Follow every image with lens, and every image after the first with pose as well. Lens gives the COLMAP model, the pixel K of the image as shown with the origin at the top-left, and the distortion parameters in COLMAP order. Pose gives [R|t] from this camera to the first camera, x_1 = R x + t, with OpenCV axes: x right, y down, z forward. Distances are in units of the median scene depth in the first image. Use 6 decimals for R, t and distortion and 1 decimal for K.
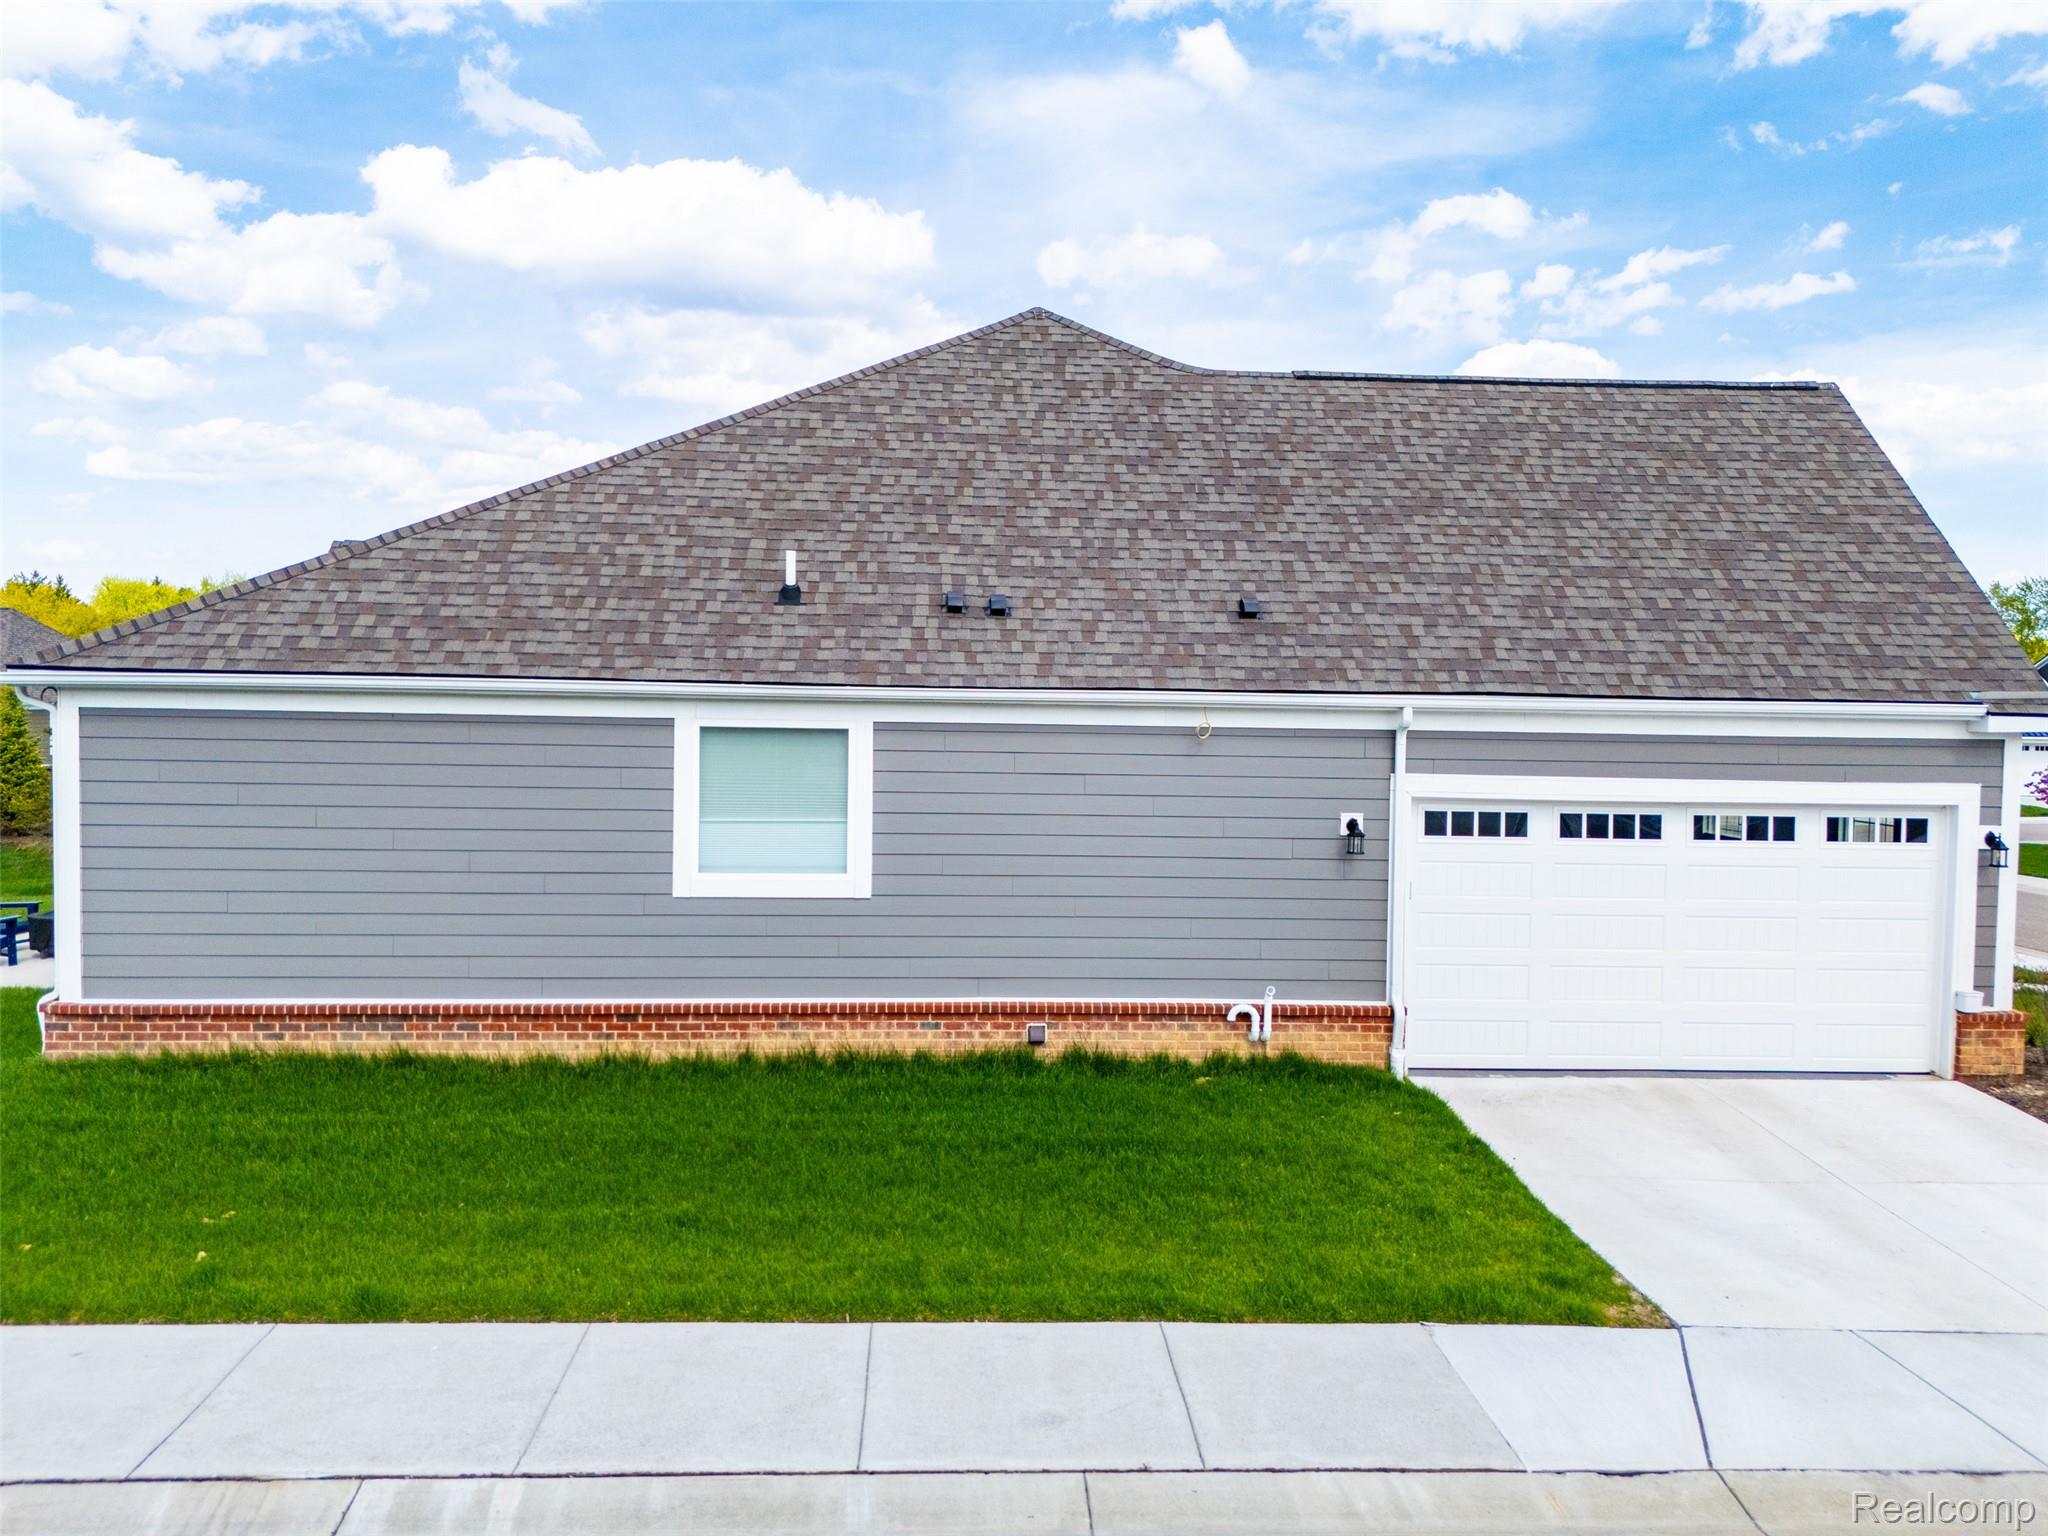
lens RADIAL K [[1494.4, 0, 1017.7], [0, 1494.4, 767.4], [0, 0, 1]] dist [0.088373, -0.112786]
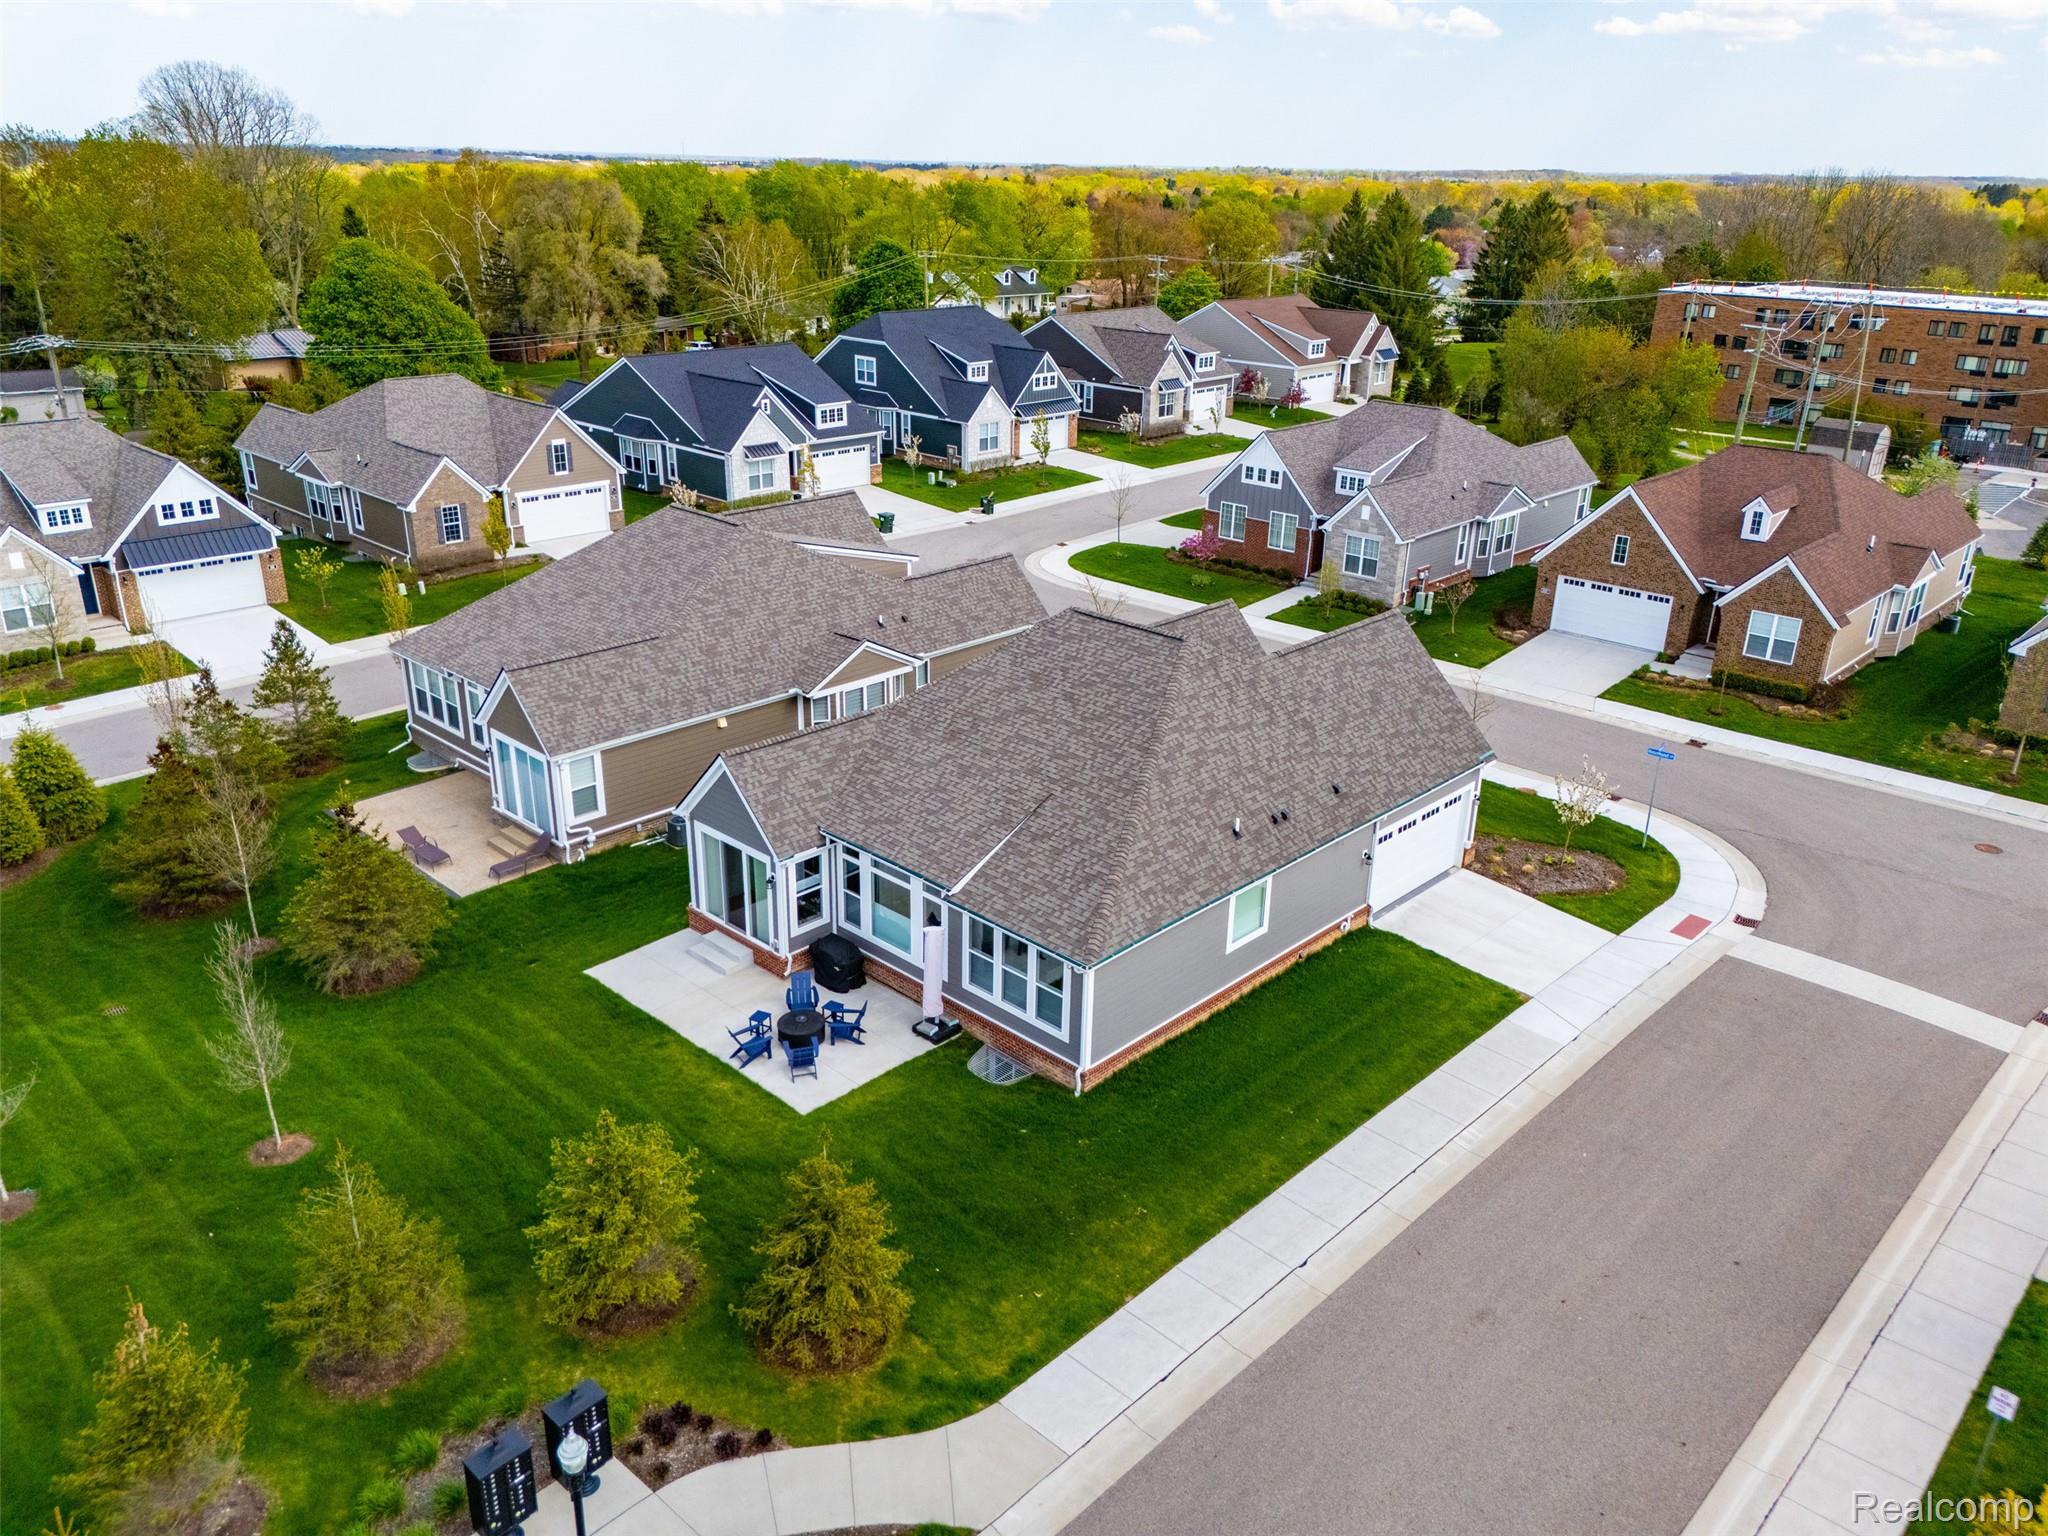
lens RADIAL K [[1494.4, 0, 1017.7], [0, 1494.4, 767.4], [0, 0, 1]] dist [0.088373, -0.112786]
pose [[0.739104, -0.256013, 0.623043, -2.119940], [0.028373, 0.935969, 0.350938, -1.202375], [-0.672993, -0.241703, 0.699042, -0.577192]]
